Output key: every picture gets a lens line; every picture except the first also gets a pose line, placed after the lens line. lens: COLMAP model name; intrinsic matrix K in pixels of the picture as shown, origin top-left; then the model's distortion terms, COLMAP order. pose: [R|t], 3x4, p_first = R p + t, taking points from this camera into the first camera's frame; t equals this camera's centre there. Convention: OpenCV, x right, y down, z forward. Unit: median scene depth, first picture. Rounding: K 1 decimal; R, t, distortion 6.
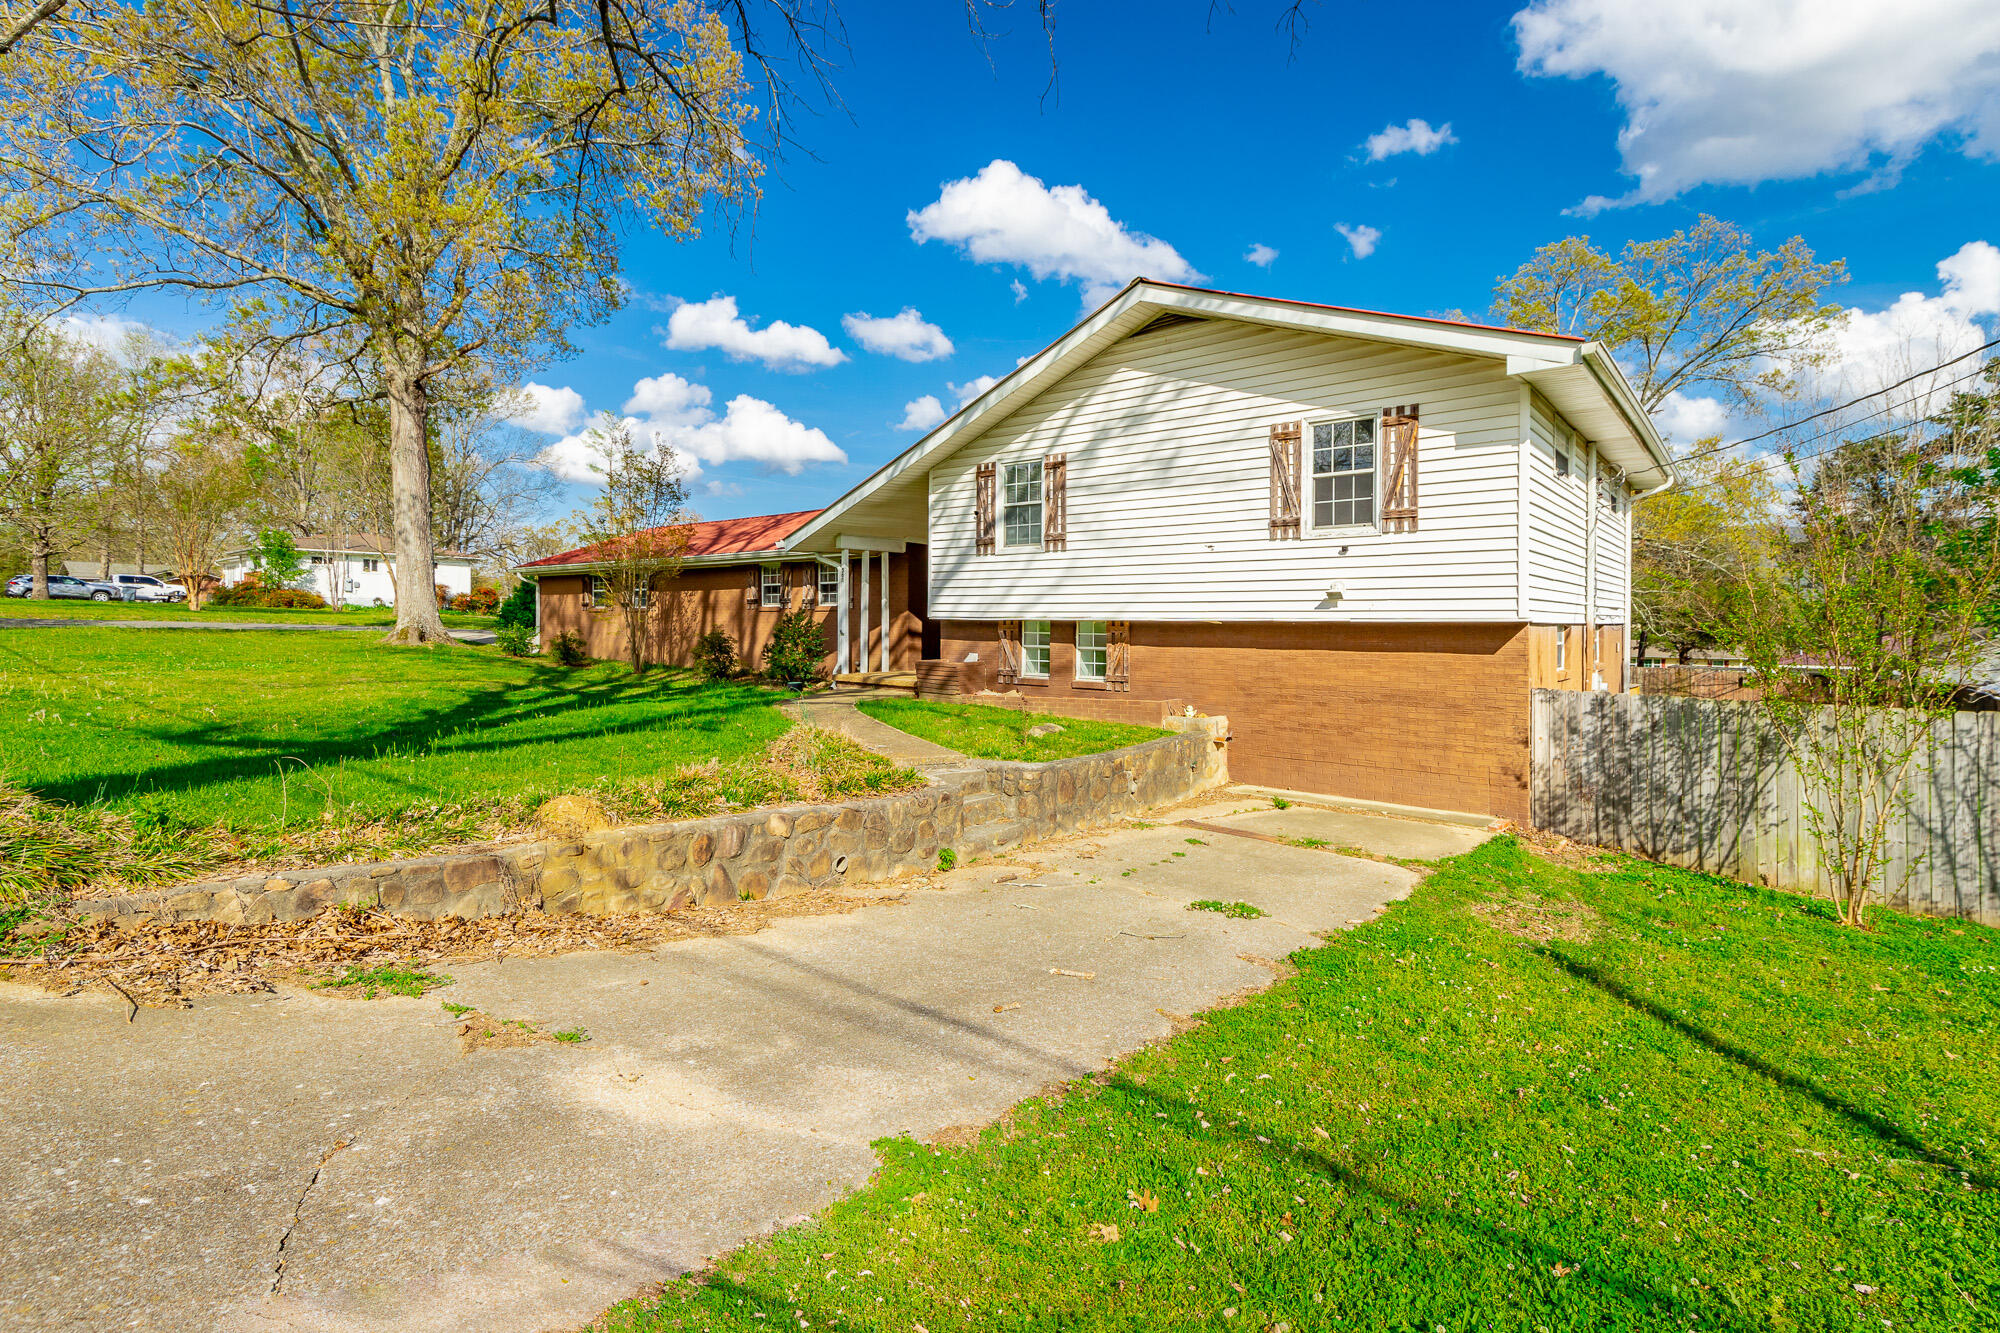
lens RADIAL K [[897.3, 0, 1048.6], [0, 897.3, 620.8], [0, 0, 1]] dist [0.000511, 0.002774]
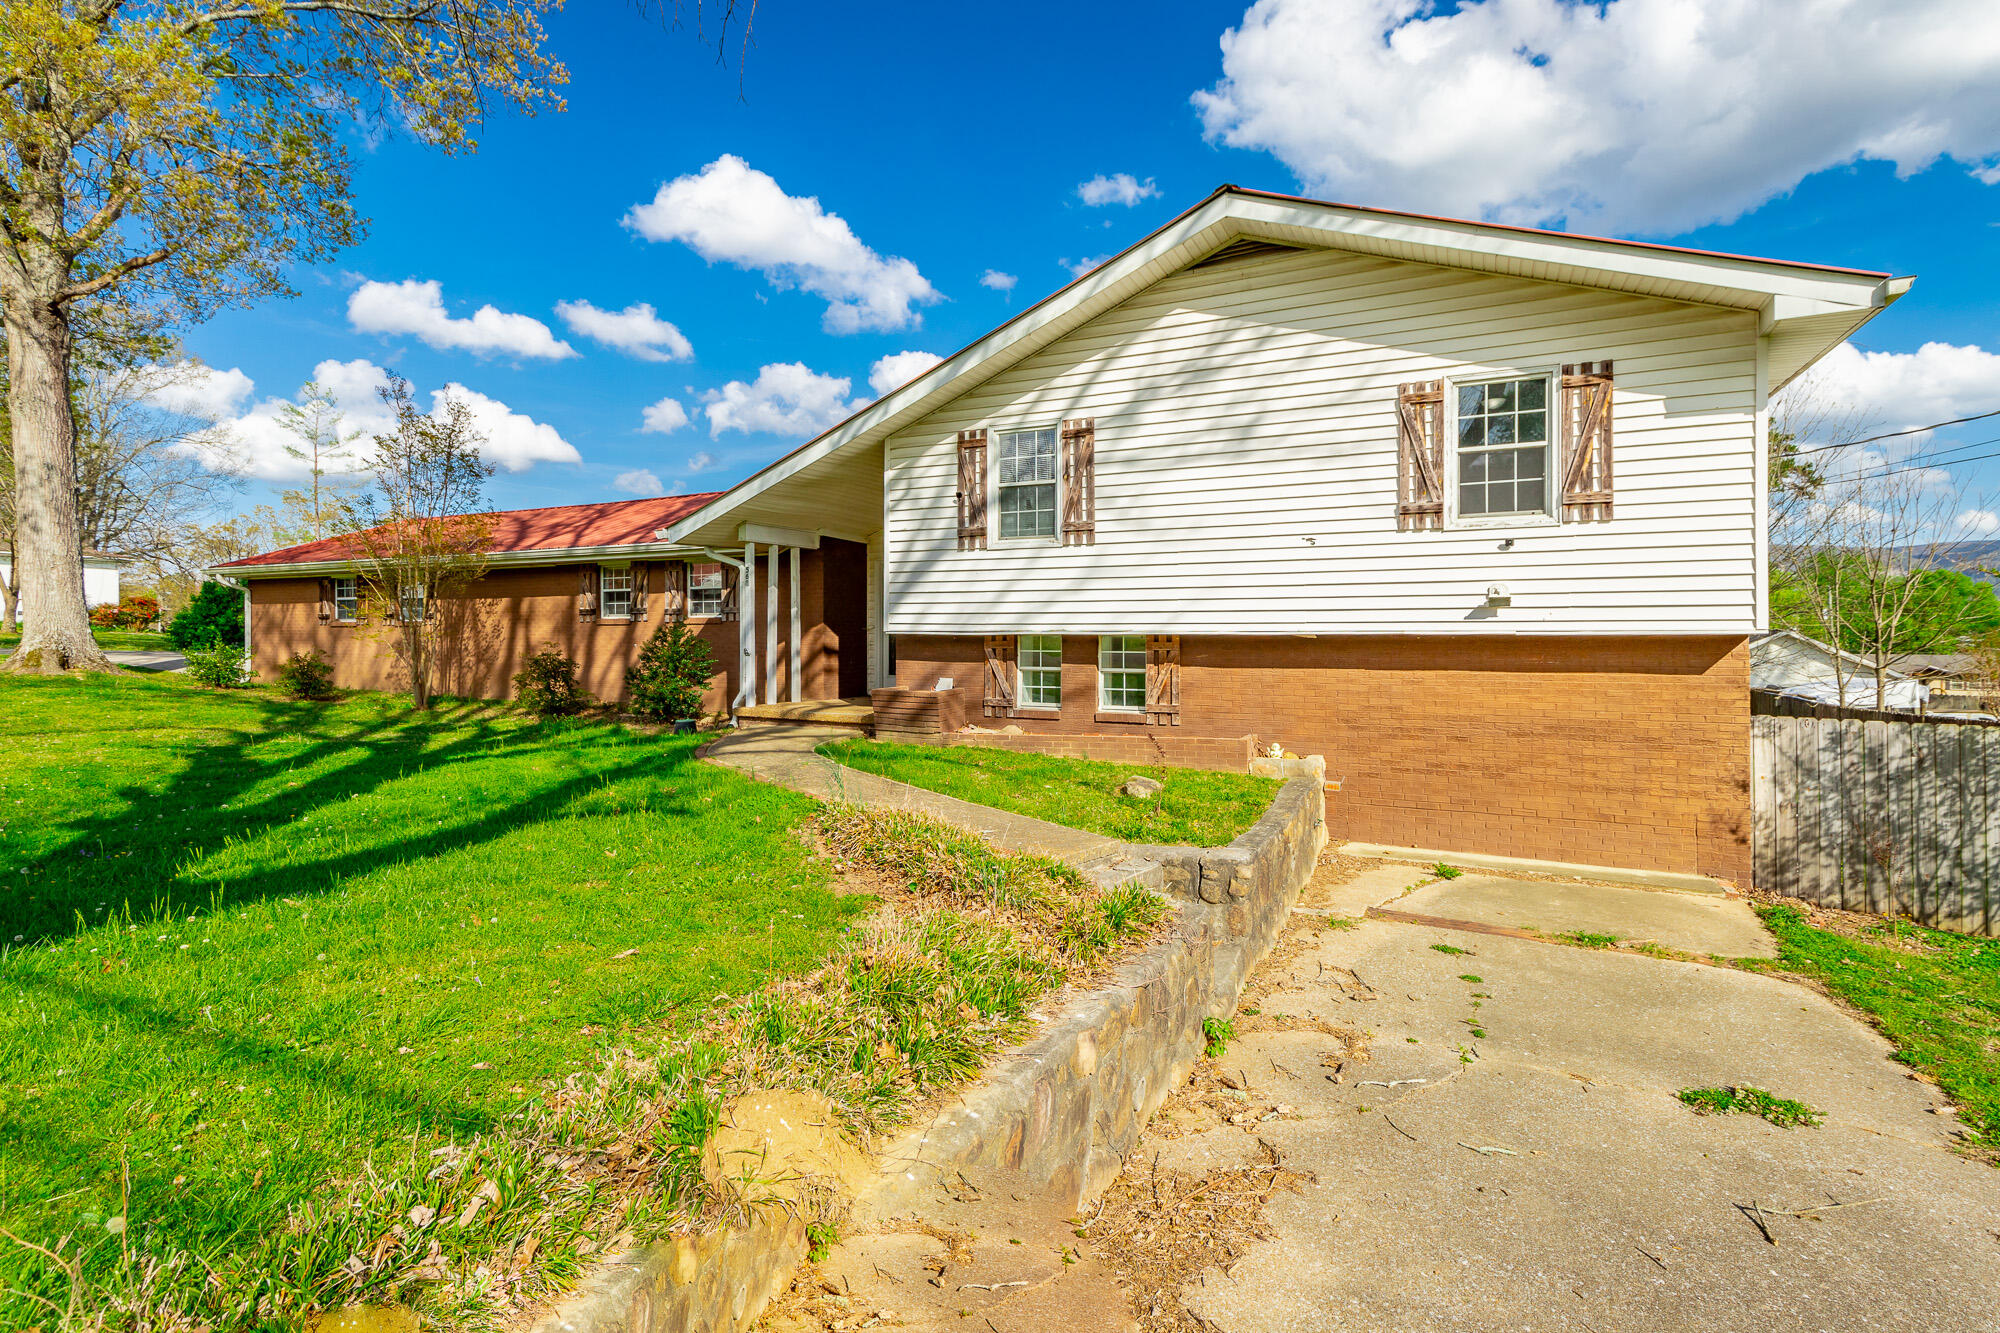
lens RADIAL K [[897.3, 0, 990.6], [0, 897.3, 632.6], [0, 0, 1]] dist [0.000511, 0.002774]
pose [[0.978059, -0.004945, 0.208271, -0.227235], [0.005143, 0.999987, -0.000410, -0.002614], [-0.208267, 0.001472, 0.978071, 0.262806]]
